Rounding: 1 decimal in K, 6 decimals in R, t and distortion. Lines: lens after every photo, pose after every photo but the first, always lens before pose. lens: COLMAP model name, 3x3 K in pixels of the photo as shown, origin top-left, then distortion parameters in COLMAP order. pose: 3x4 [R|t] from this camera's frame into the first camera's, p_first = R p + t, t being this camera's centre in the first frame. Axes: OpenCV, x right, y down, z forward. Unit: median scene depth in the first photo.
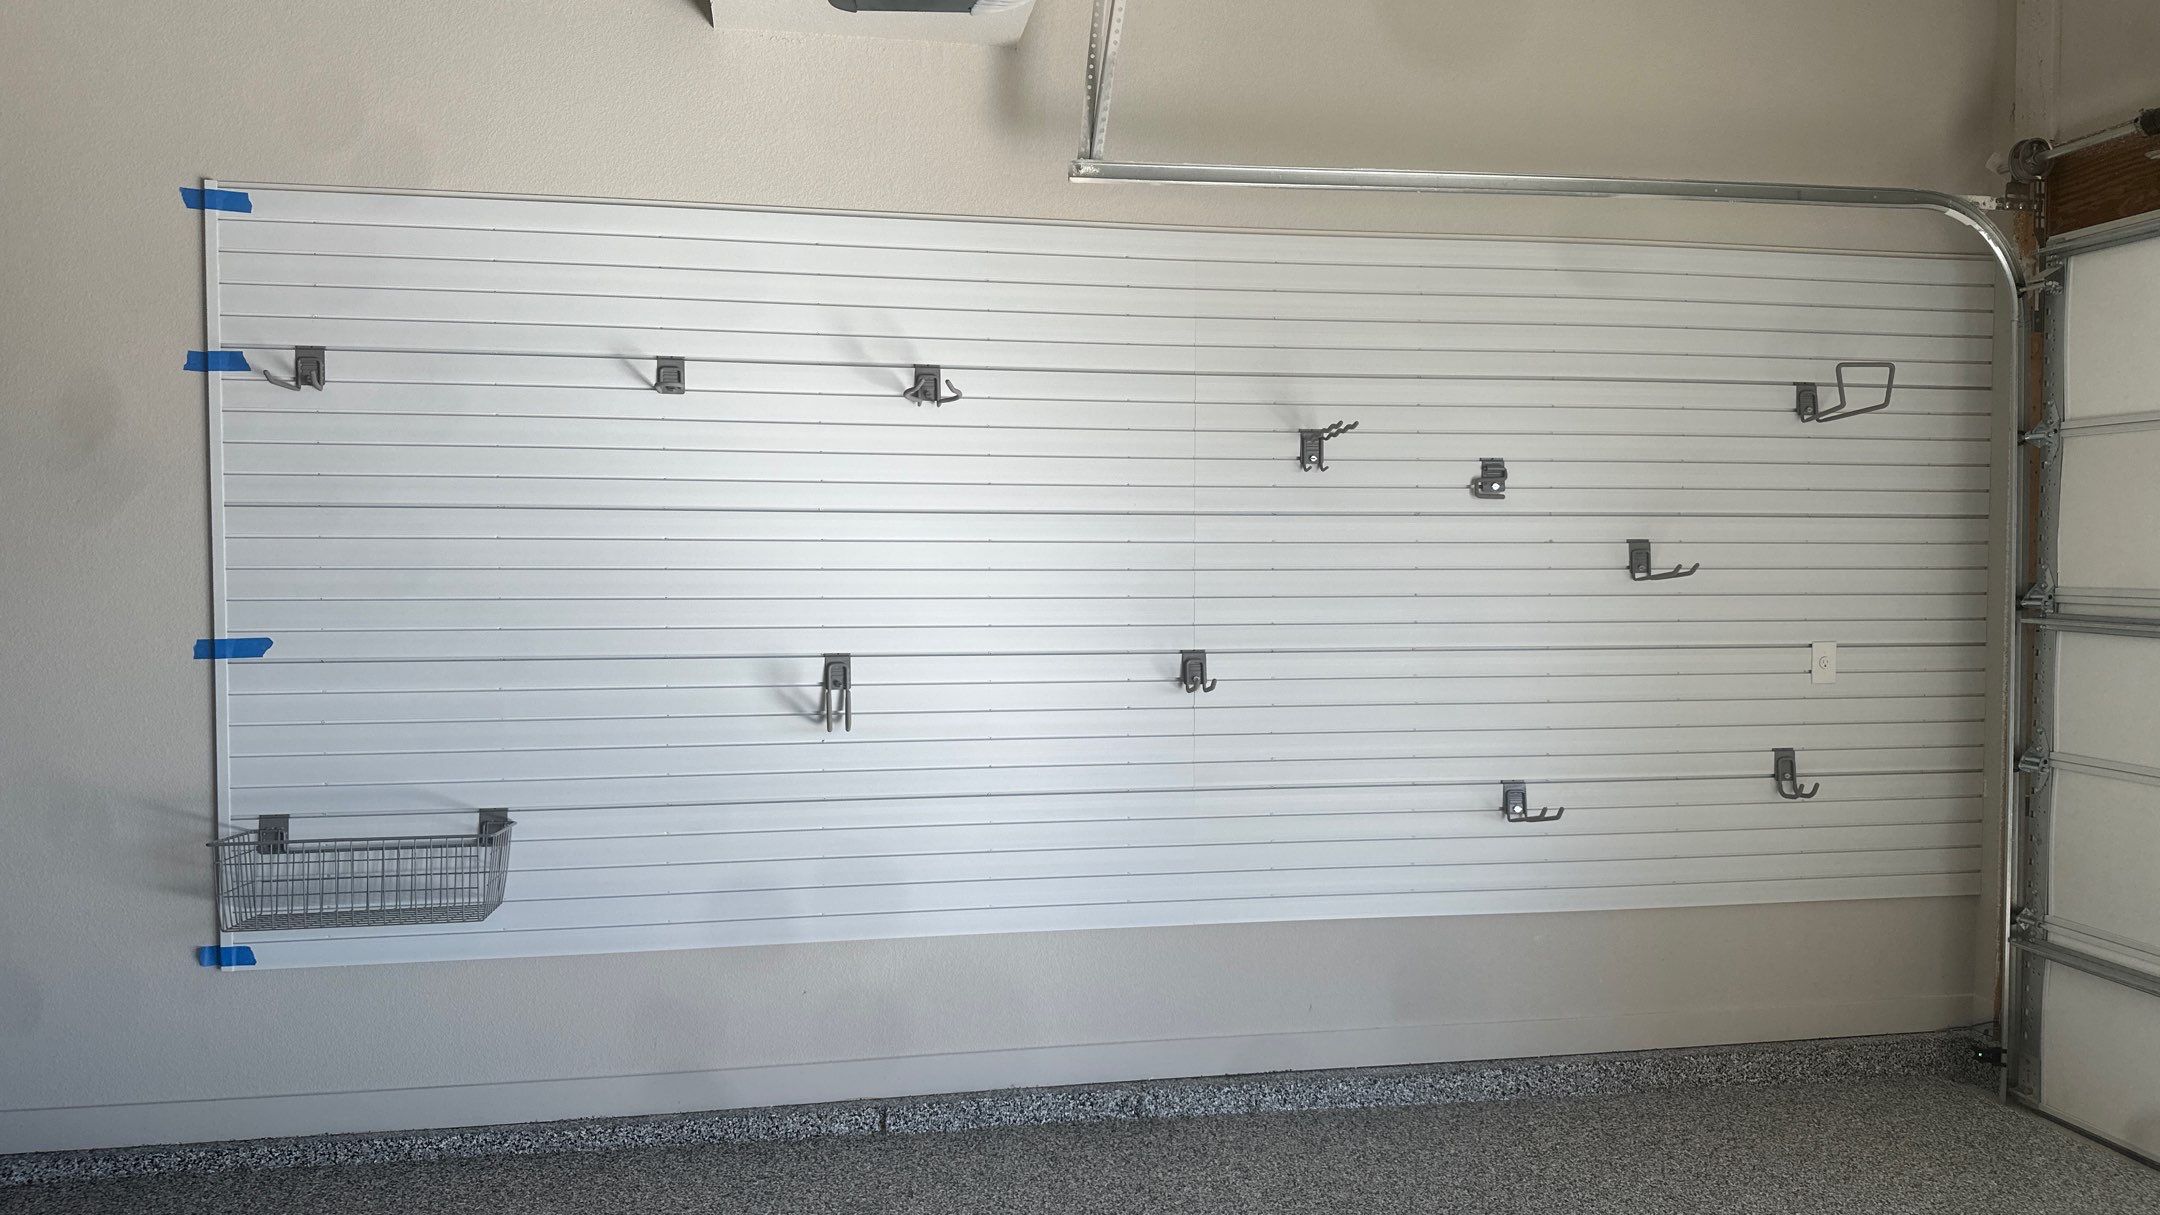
lens RADIAL K [[1498.2, 0, 1093.3], [0, 1498.2, 613.2], [0, 0, 1]] dist [0.083377, -0.118959]
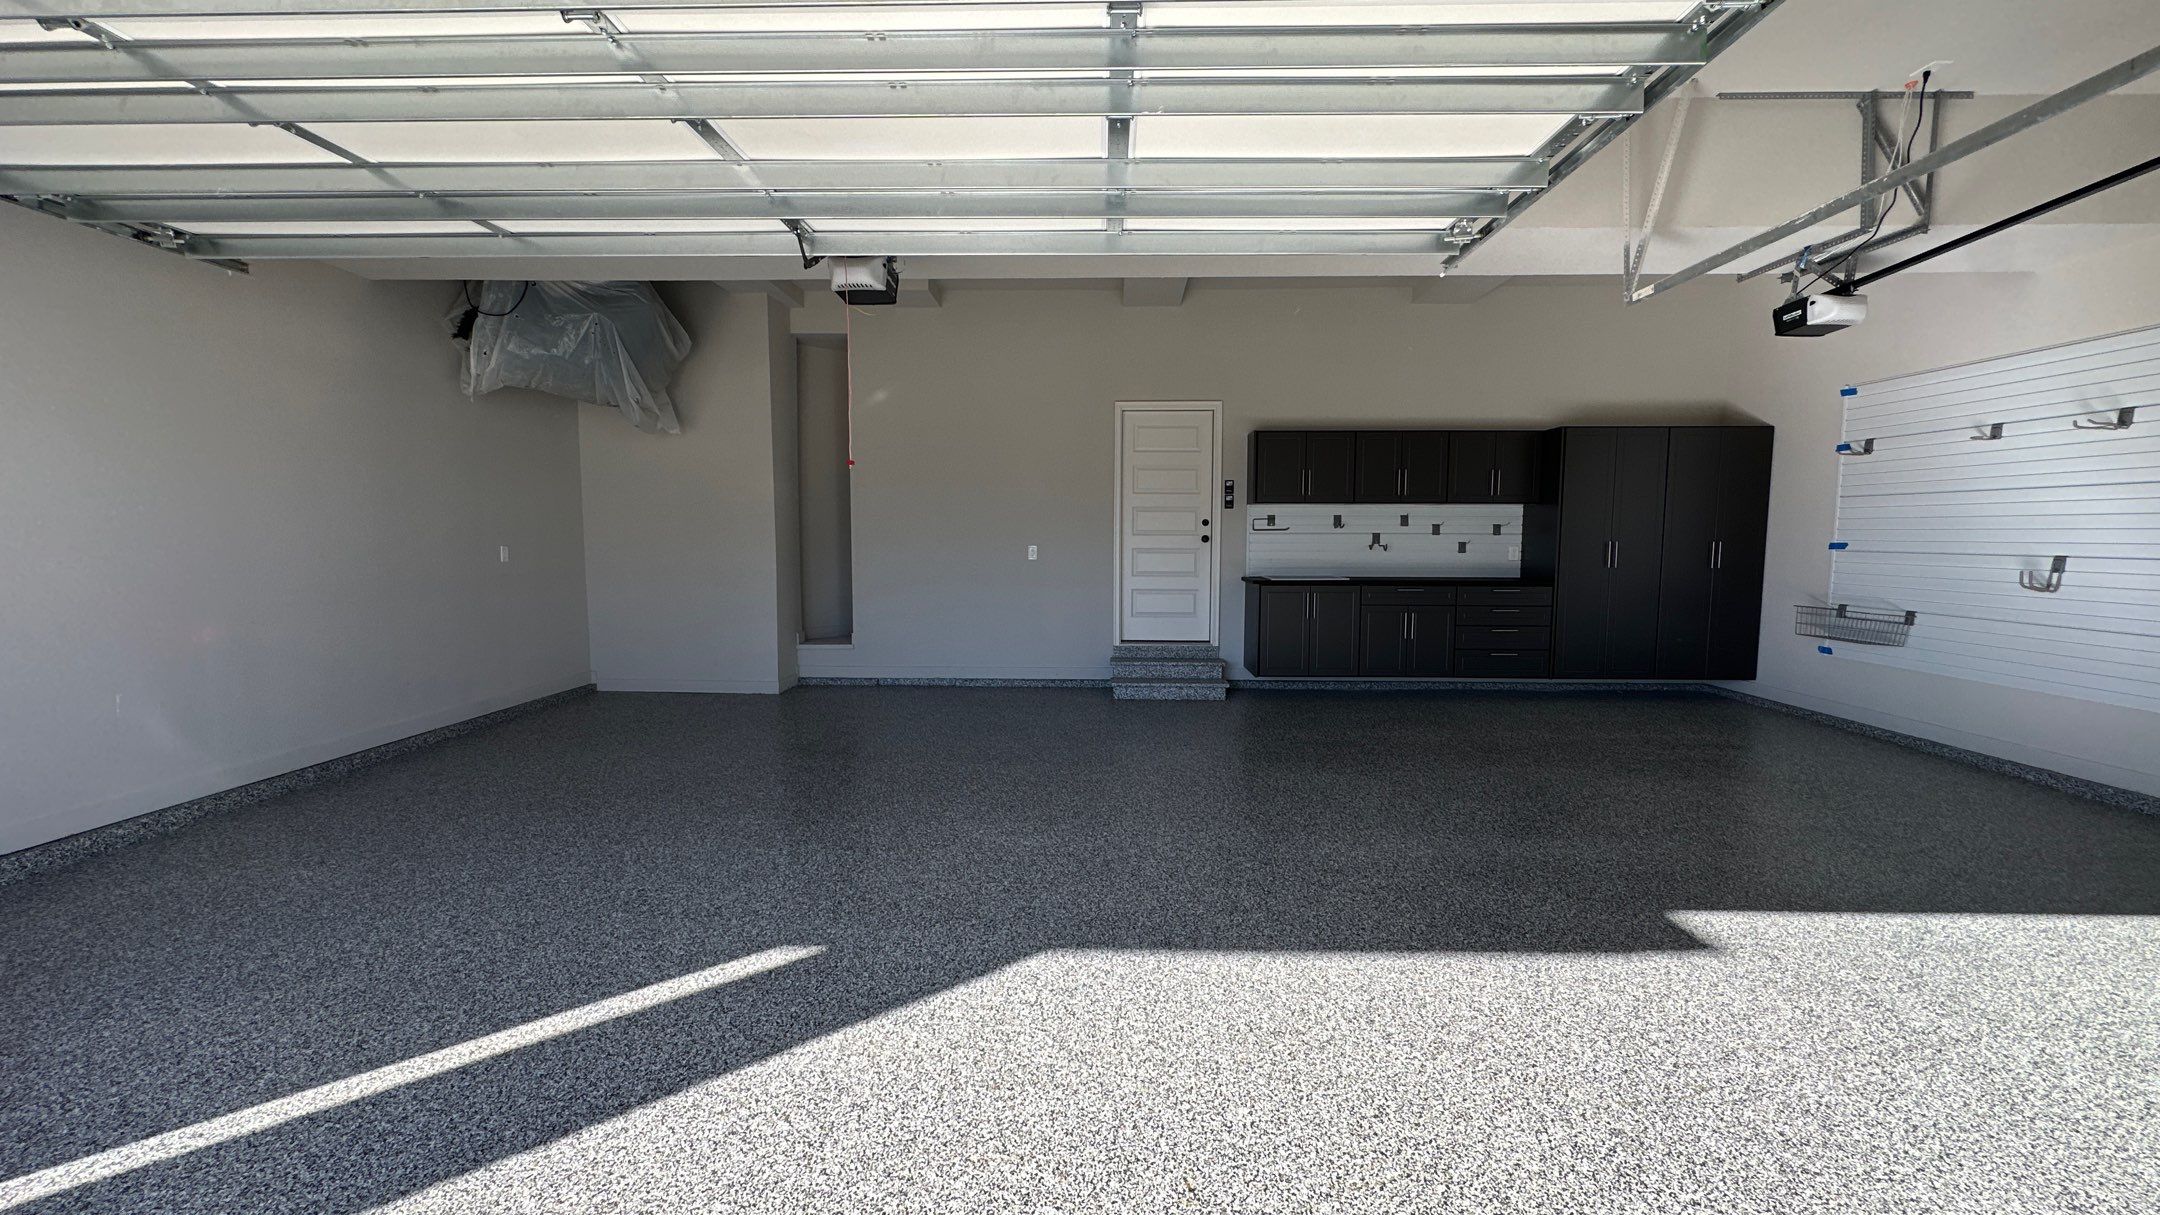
lens RADIAL K [[858.4, 0, 1082.4], [0, 858.4, 610.0], [0, 0, 1]] dist [-0.008616, 0.002756]
pose [[-0.213326, 0.085909, -0.973197, 1.323174], [-0.039507, 0.994553, 0.096454, 0.043454], [0.976182, 0.059024, -0.208770, -0.069362]]
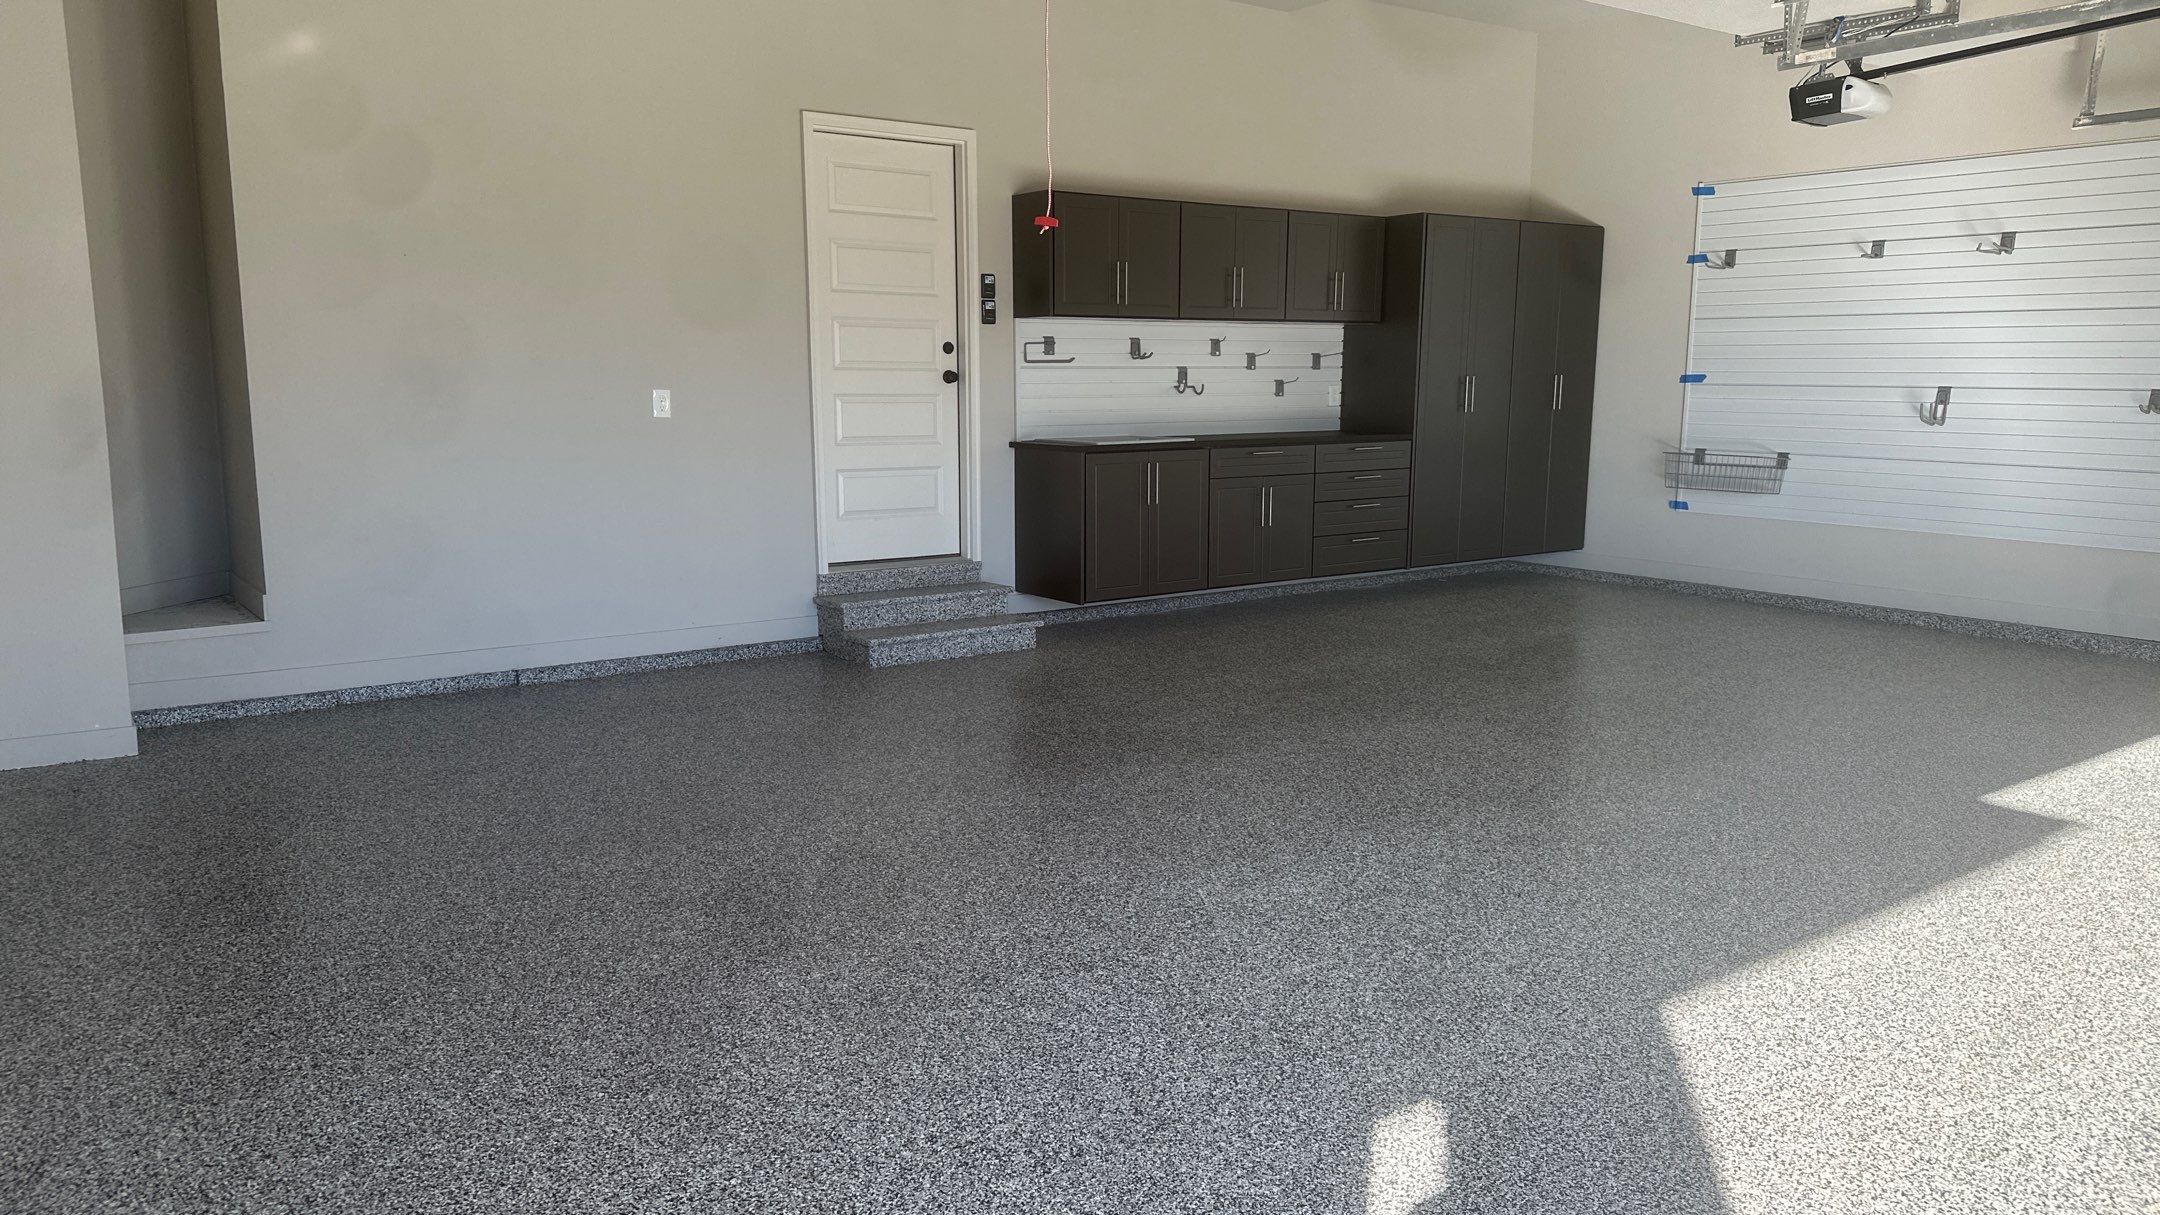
lens RADIAL K [[1498.2, 0, 1072.4], [0, 1498.2, 621.3], [0, 0, 1]] dist [0.083377, -0.118959]
pose [[0.420023, 0.149323, -0.895144, 1.226144], [-0.035010, 0.988302, 0.148436, 0.079108], [0.906838, -0.031008, 0.420337, -0.919408]]
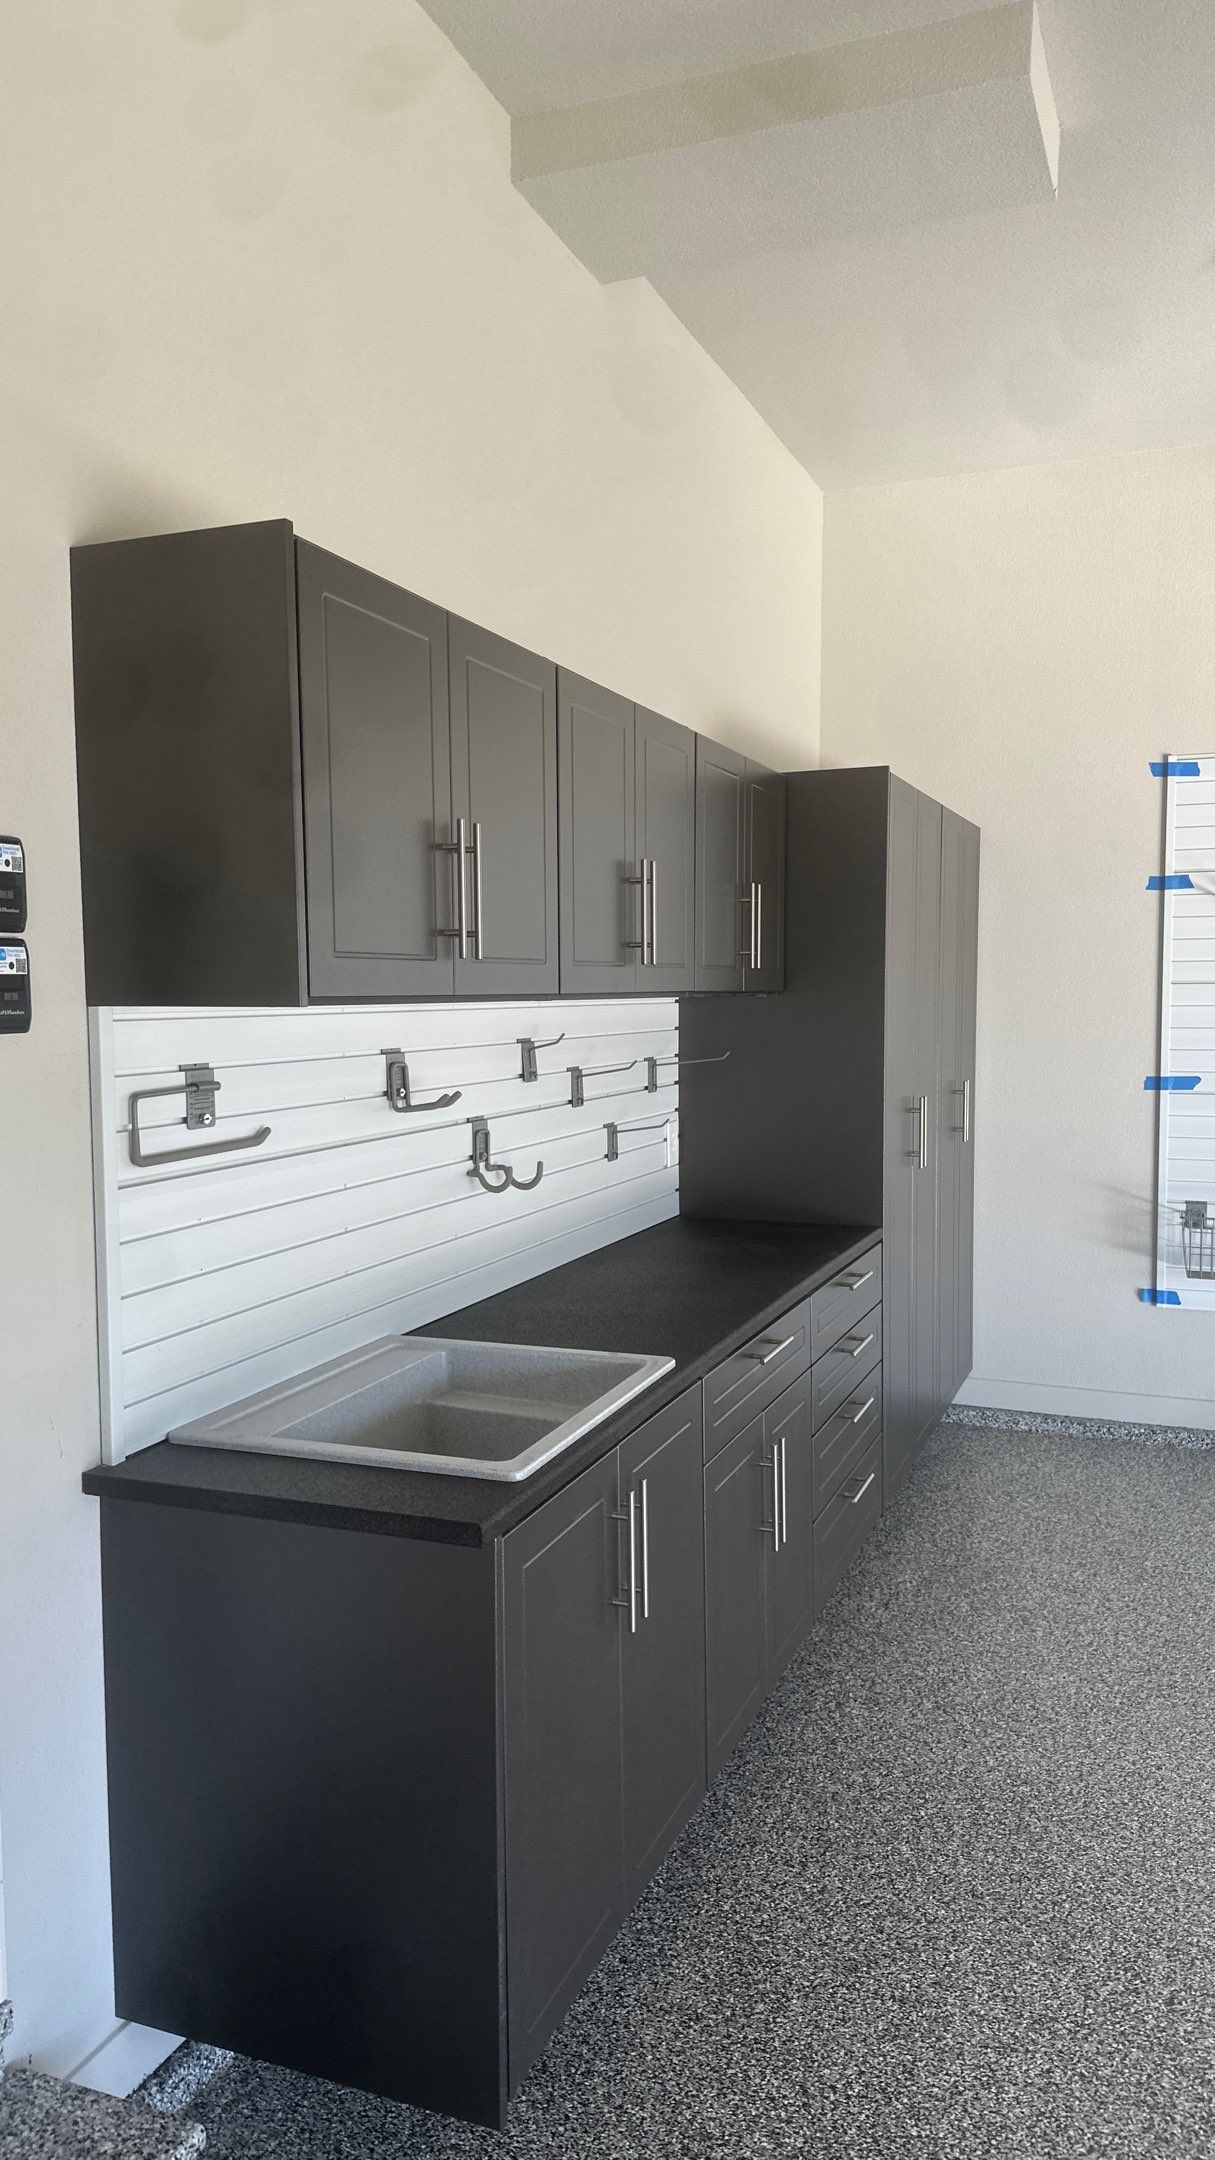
lens RADIAL K [[1498.2, 0, 606.2], [0, 1498.2, 1098.3], [0, 0, 1]] dist [0.083377, -0.118959]
pose [[0.843157, 0.032801, -0.536666, -0.244427], [-0.013262, 0.999102, 0.040228, -0.012615], [0.537504, -0.026802, 0.842835, -0.477002]]
